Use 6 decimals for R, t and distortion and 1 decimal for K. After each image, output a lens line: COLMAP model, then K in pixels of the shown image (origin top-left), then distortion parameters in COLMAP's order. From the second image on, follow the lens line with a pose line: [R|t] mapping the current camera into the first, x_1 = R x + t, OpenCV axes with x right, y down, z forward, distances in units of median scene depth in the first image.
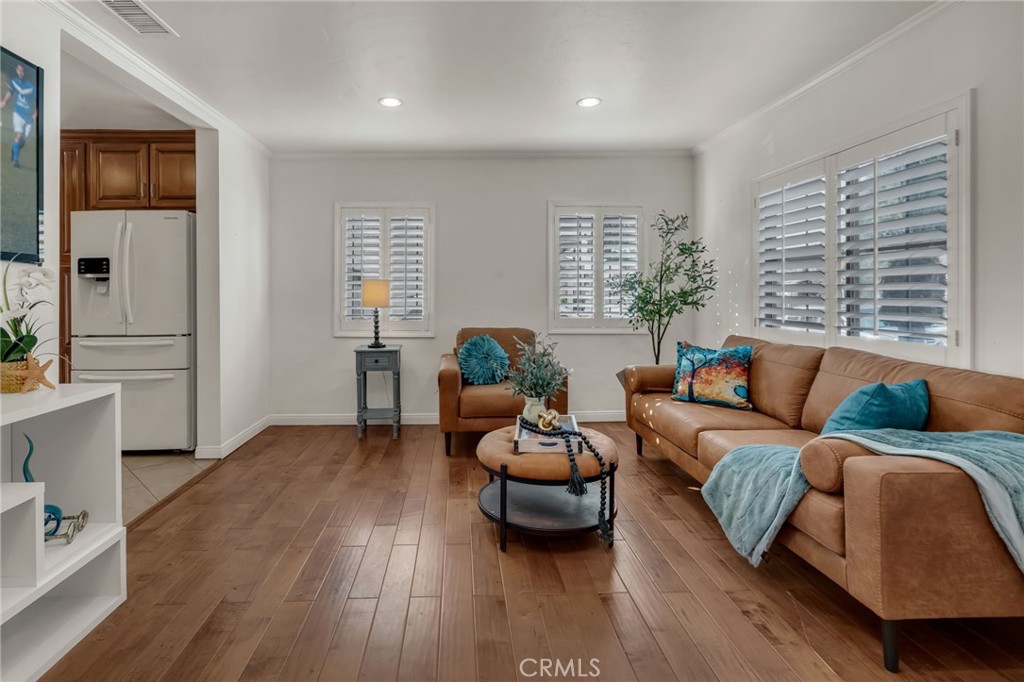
lens RADIAL K [[483.1, 0, 487.5], [0, 483.1, 297.5], [0, 0, 1]] dist [-0.003428, 0.001139]
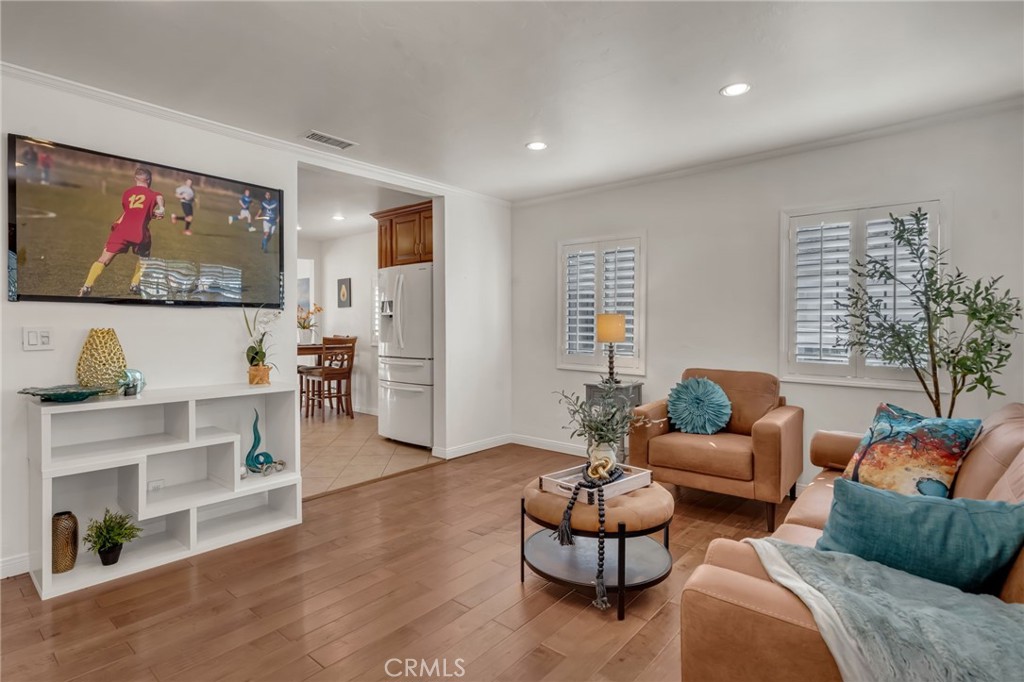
lens RADIAL K [[521.0, 0, 509.1], [0, 521.0, 338.0], [0, 0, 1]] dist [-0.007251, -0.000211]
pose [[0.744547, 0.021325, -0.667230, 0.488136], [-0.012697, 0.999761, 0.017784, -0.006394], [0.667450, -0.004769, 0.744639, 0.109370]]
